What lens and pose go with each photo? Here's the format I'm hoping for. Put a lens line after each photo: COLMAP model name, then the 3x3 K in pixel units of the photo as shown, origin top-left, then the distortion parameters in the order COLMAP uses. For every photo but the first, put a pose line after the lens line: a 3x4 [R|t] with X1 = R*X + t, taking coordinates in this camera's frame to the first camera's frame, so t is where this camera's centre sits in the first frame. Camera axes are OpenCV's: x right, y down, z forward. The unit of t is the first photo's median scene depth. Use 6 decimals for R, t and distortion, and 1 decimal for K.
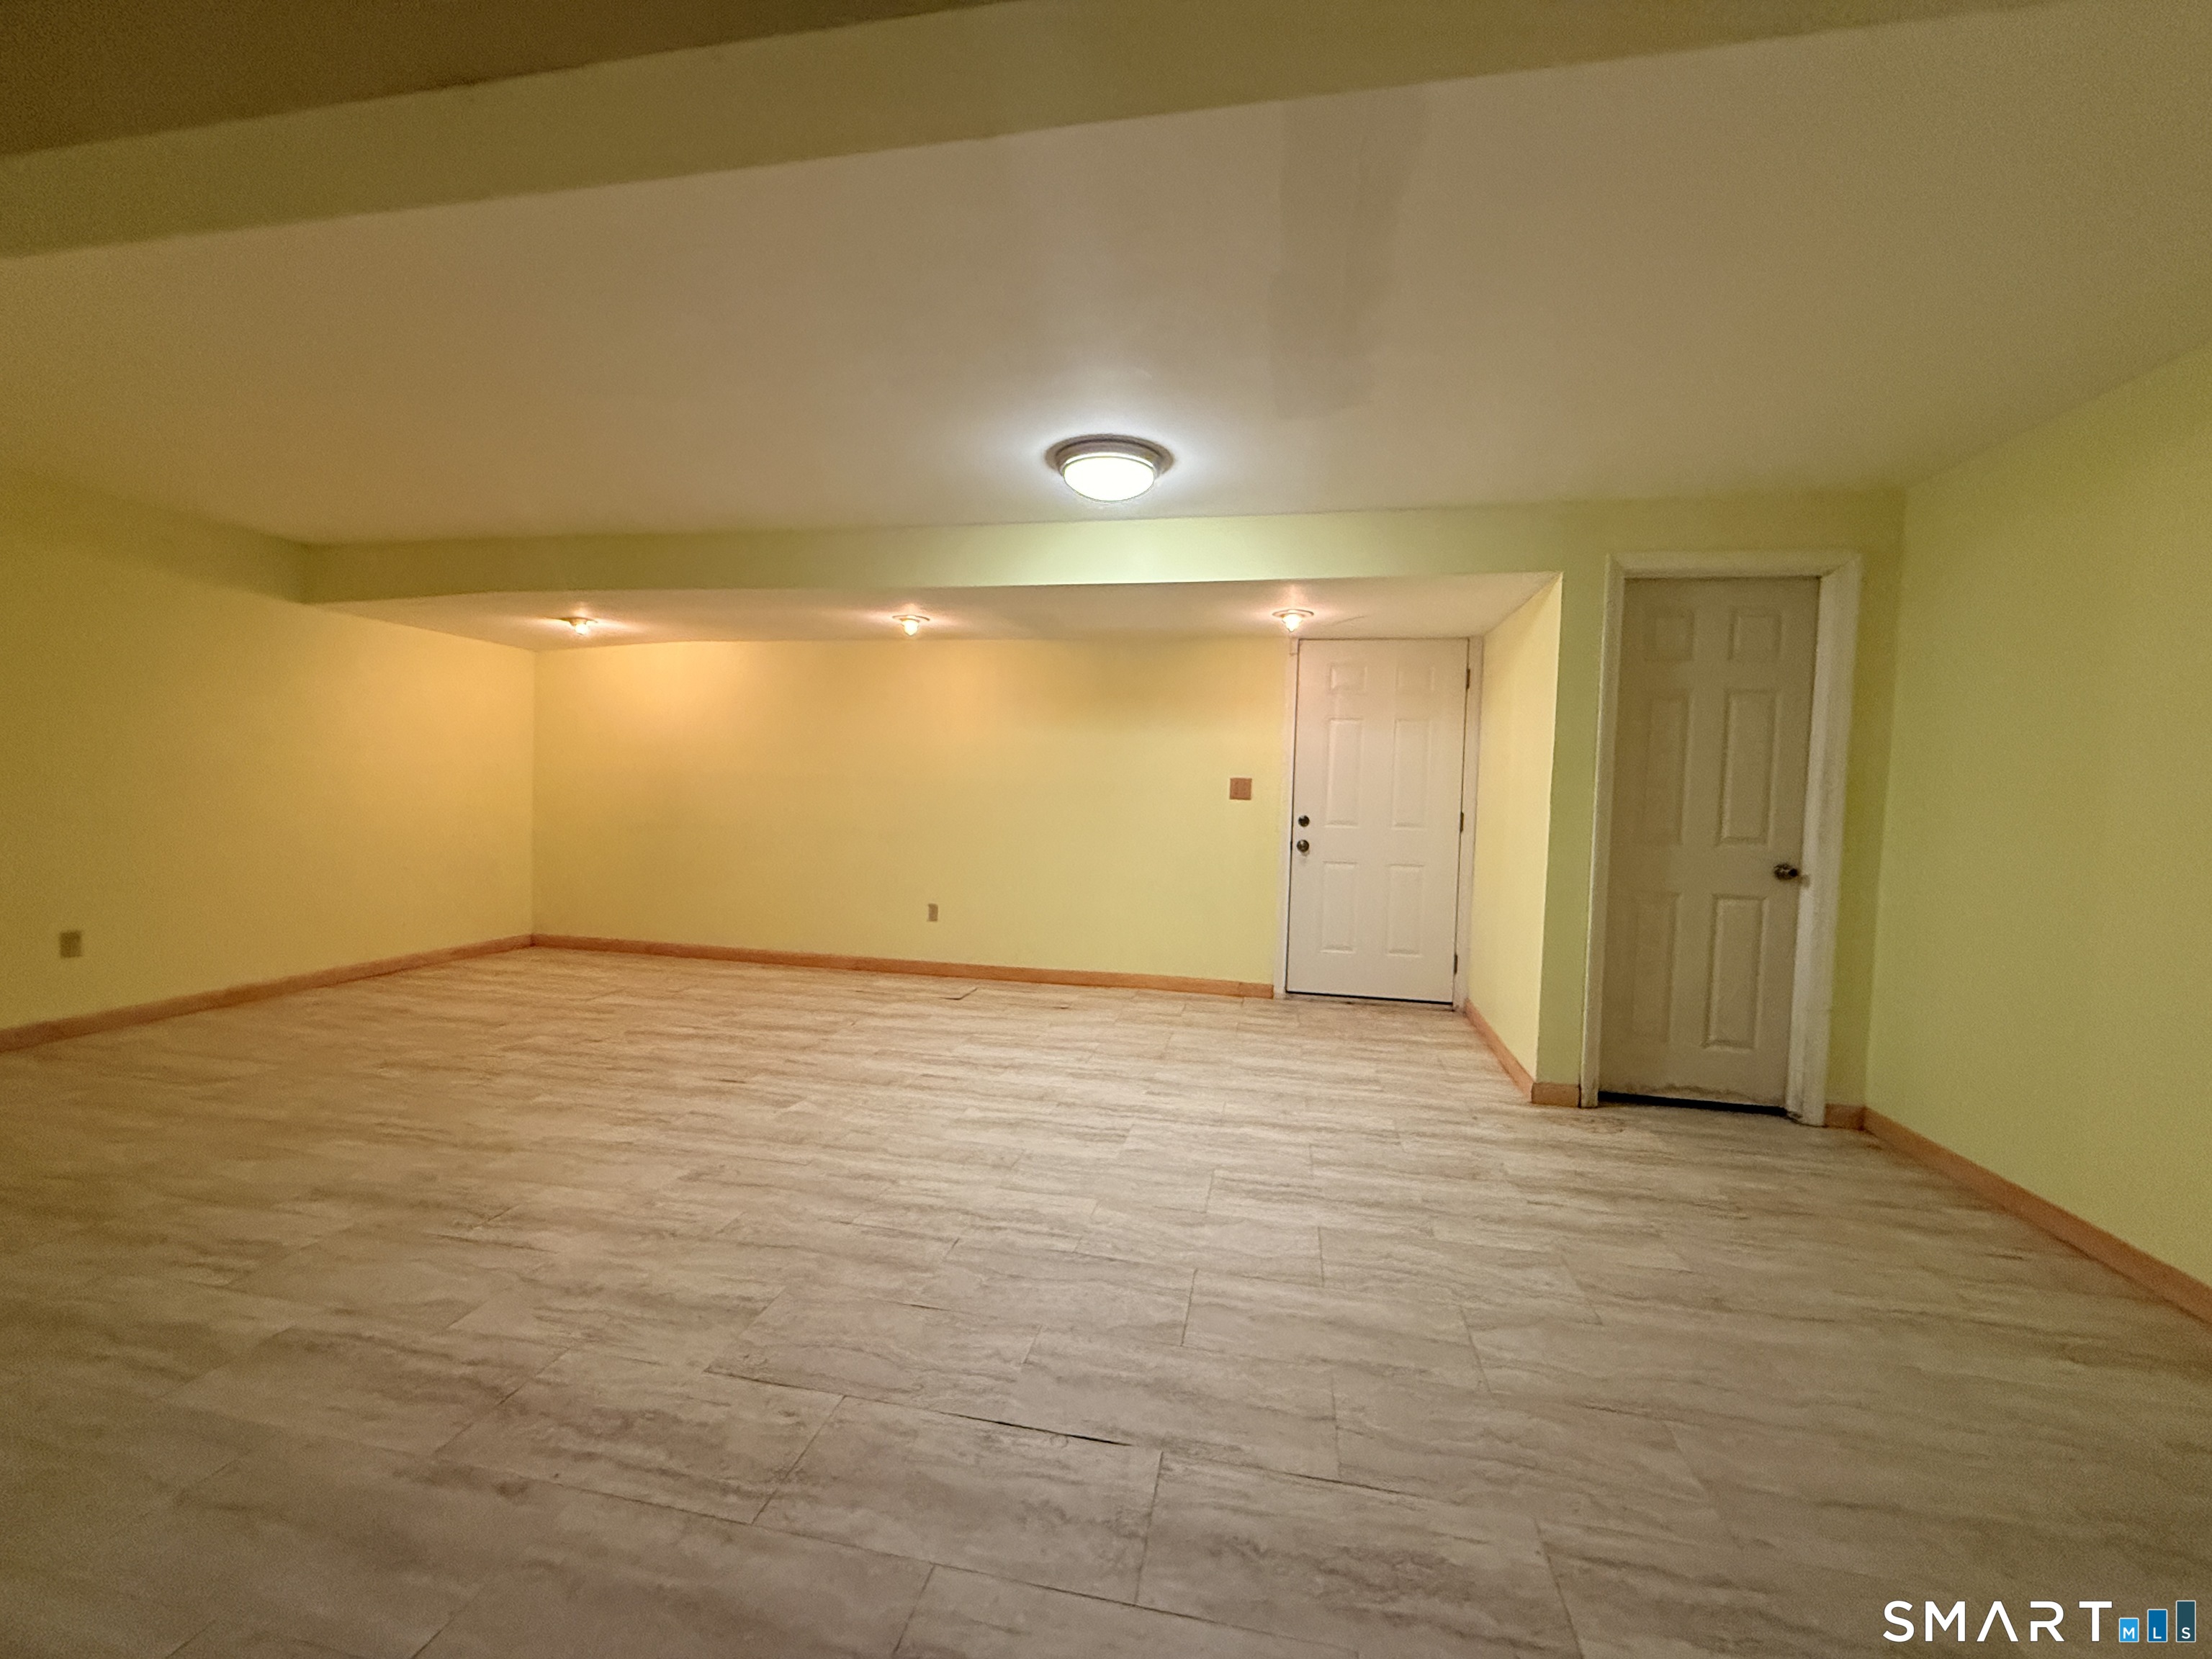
lens RADIAL K [[886.4, 0, 1108.0], [0, 886.4, 828.2], [0, 0, 1]] dist [-0.000690, -0.000023]
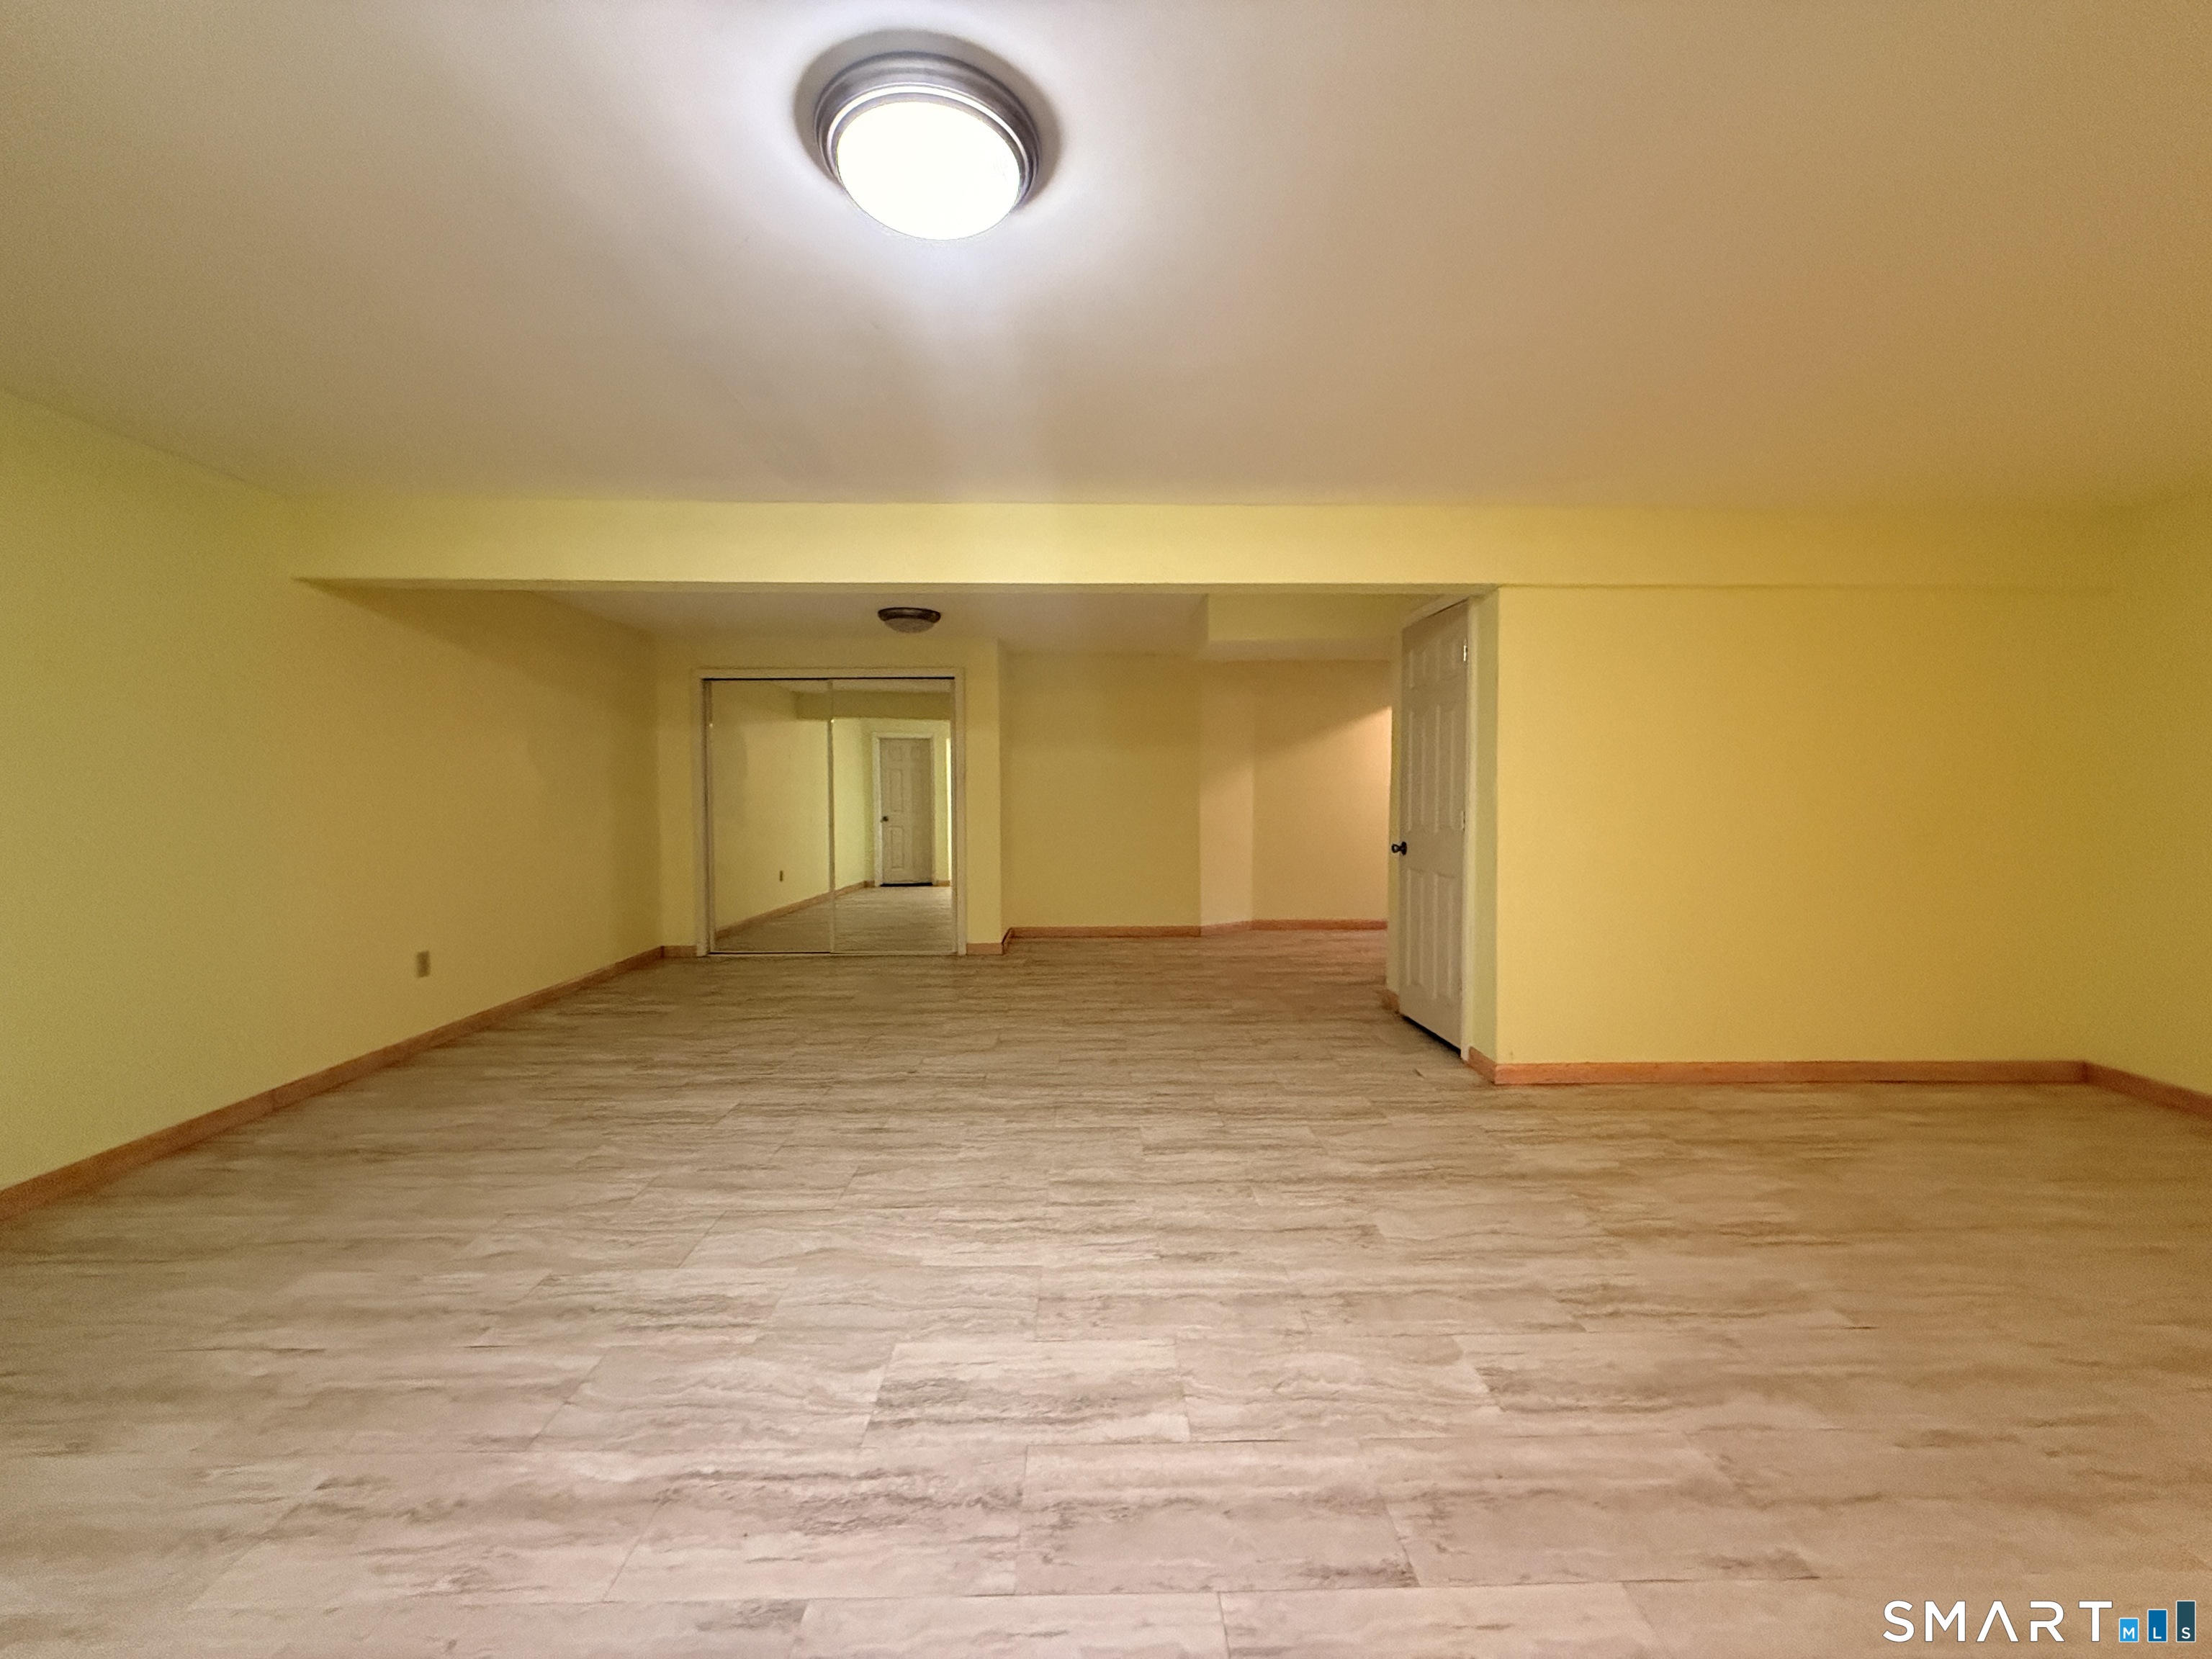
lens RADIAL K [[886.4, 0, 1108.0], [0, 886.4, 828.2], [0, 0, 1]] dist [-0.000690, -0.000023]
pose [[-0.975931, -0.017148, -0.217403, 0.006549], [-0.034216, 0.996597, 0.074991, -0.088791], [0.215377, 0.080625, -0.973197, 1.857845]]
